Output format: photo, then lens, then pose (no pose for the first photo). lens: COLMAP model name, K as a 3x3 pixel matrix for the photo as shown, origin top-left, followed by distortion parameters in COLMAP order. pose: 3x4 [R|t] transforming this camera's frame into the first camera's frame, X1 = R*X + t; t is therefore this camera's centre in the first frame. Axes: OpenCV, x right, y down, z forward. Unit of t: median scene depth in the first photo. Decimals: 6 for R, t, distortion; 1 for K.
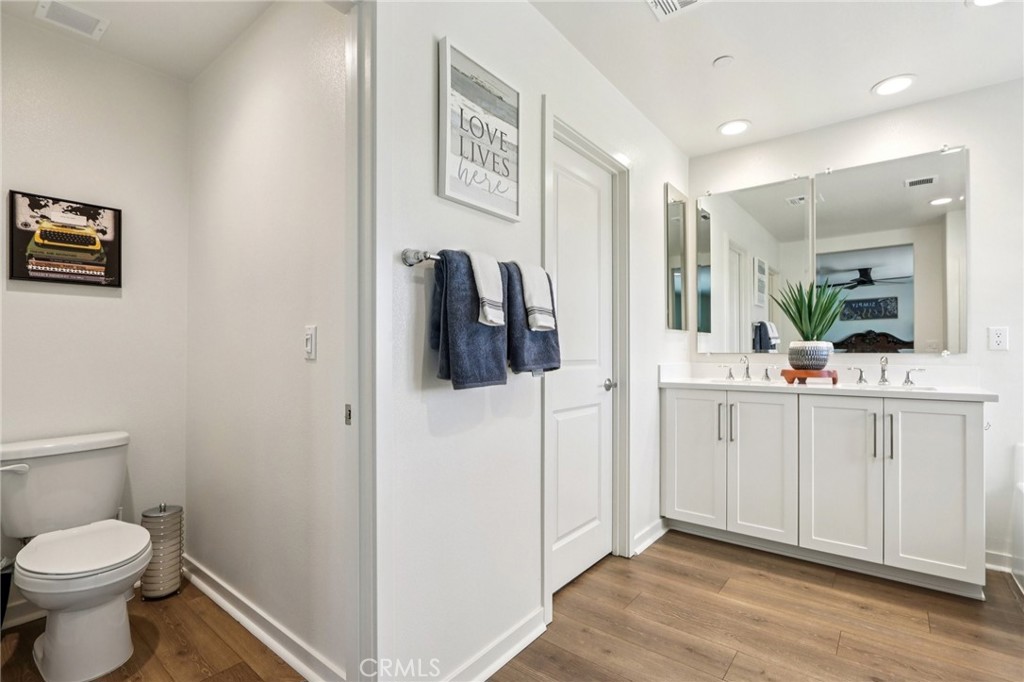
lens RADIAL K [[474.1, 0, 515.1], [0, 474.1, 342.0], [0, 0, 1]] dist [-0.012967, 0.001396]
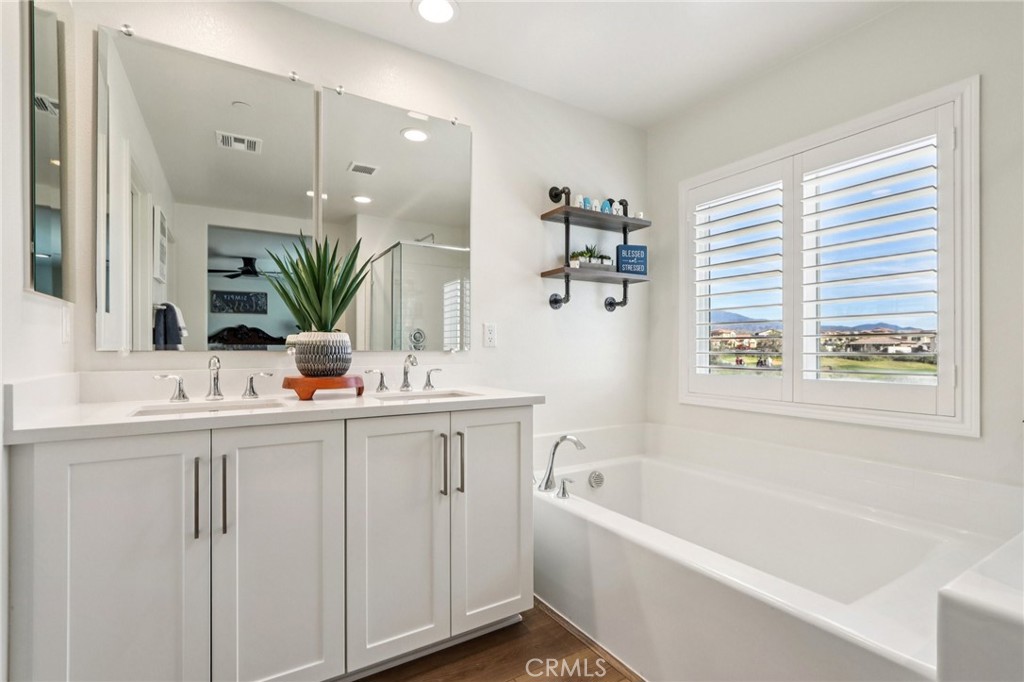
lens RADIAL K [[474.1, 0, 515.1], [0, 474.1, 342.0], [0, 0, 1]] dist [-0.012967, 0.001396]
pose [[0.324958, 0.010601, 0.945669, 0.052800], [-0.020914, 0.999773, -0.004021, 0.004849], [-0.945497, -0.018471, 0.325106, 0.321153]]
